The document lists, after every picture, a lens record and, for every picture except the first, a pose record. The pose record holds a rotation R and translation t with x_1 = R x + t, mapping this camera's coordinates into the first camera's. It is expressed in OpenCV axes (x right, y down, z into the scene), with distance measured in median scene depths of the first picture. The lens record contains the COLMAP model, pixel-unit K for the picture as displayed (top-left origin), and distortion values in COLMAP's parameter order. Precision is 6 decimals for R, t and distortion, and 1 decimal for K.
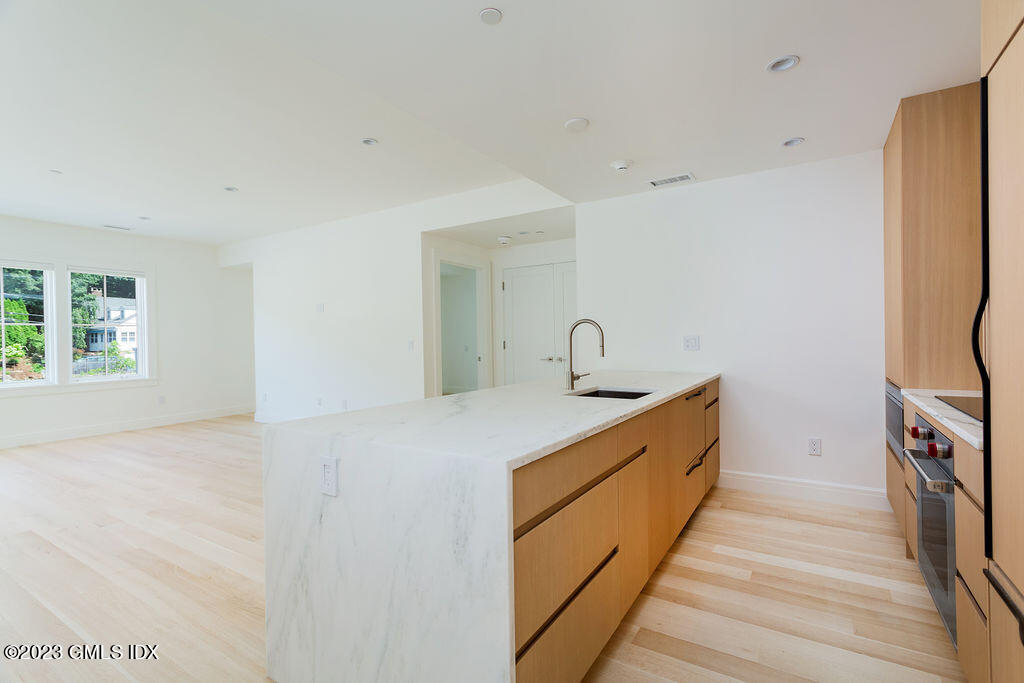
lens RADIAL K [[484.5, 0, 512.0], [0, 484.5, 341.5], [0, 0, 1]] dist [0.000565, 0.000001]
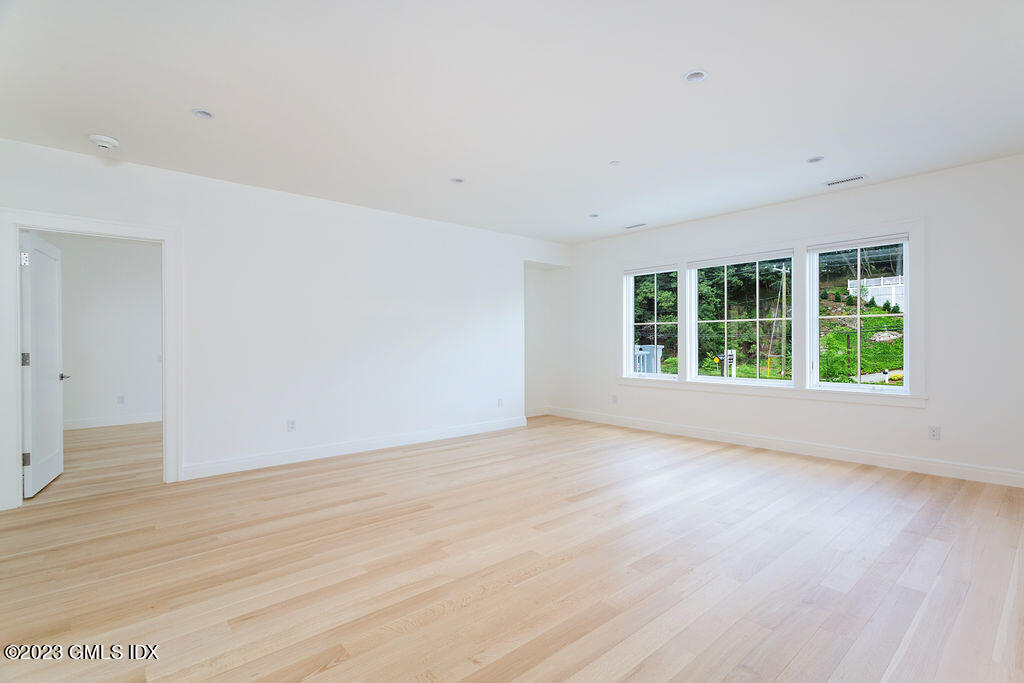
lens RADIAL K [[479.5, 0, 504.4], [0, 479.5, 342.1], [0, 0, 1]] dist [0.002552, -0.000013]
pose [[-0.287866, 0.026109, -0.957315, 0.020364], [0.006901, 0.999659, 0.025189, -0.014999], [0.957646, 0.000645, -0.287948, 0.656047]]
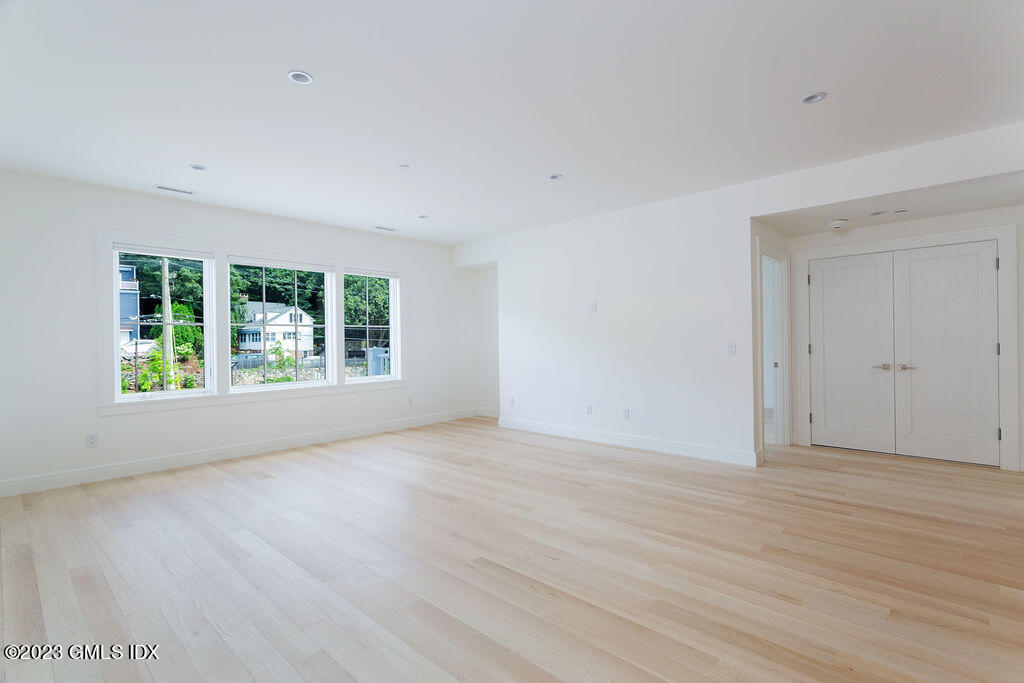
lens RADIAL K [[484.5, 0, 512.0], [0, 484.5, 341.5], [0, 0, 1]] dist [0.000565, 0.000001]
pose [[0.982697, 0.004326, -0.185168, -0.340026], [-0.004707, 0.999988, -0.001620, -0.002367], [0.185159, 0.002463, 0.982705, 0.060844]]
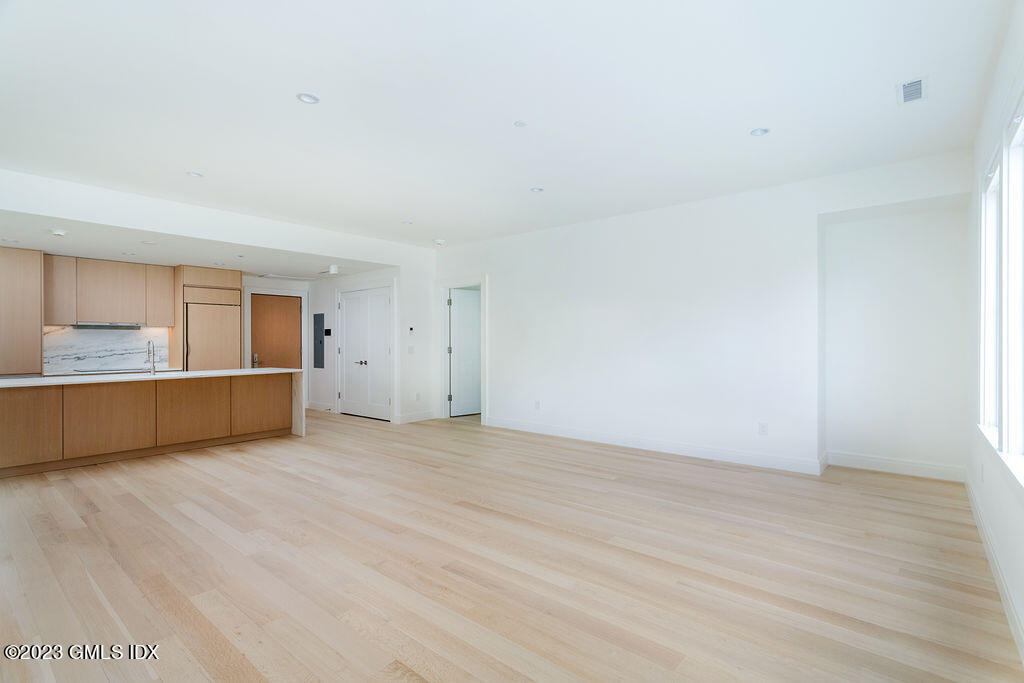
lens RADIAL K [[484.5, 0, 512.0], [0, 484.5, 341.5], [0, 0, 1]] dist [0.000565, 0.000001]
pose [[-0.991740, 0.022254, 0.126321, -0.624162], [0.022738, 0.999739, 0.002389, -0.002883], [-0.126235, 0.005242, -0.991987, 1.085767]]
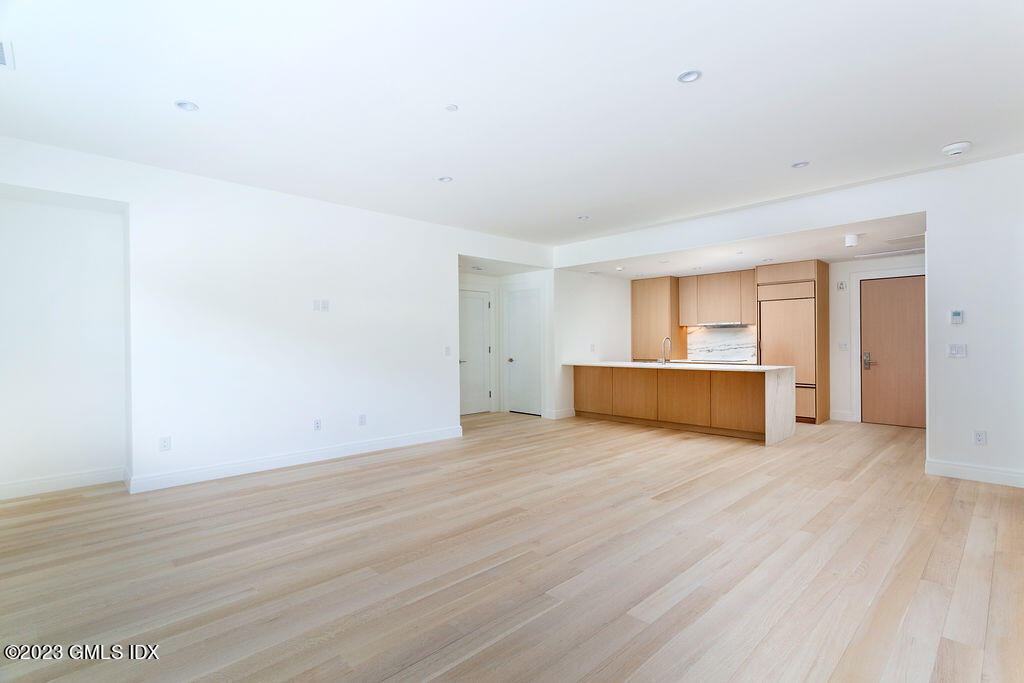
lens RADIAL K [[484.5, 0, 512.0], [0, 484.5, 341.5], [0, 0, 1]] dist [0.000565, 0.000001]
pose [[0.241850, 0.017229, 0.970161, -0.989519], [0.011917, 0.999714, -0.020724, 0.008335], [-0.970241, 0.016573, 0.241575, 0.455698]]
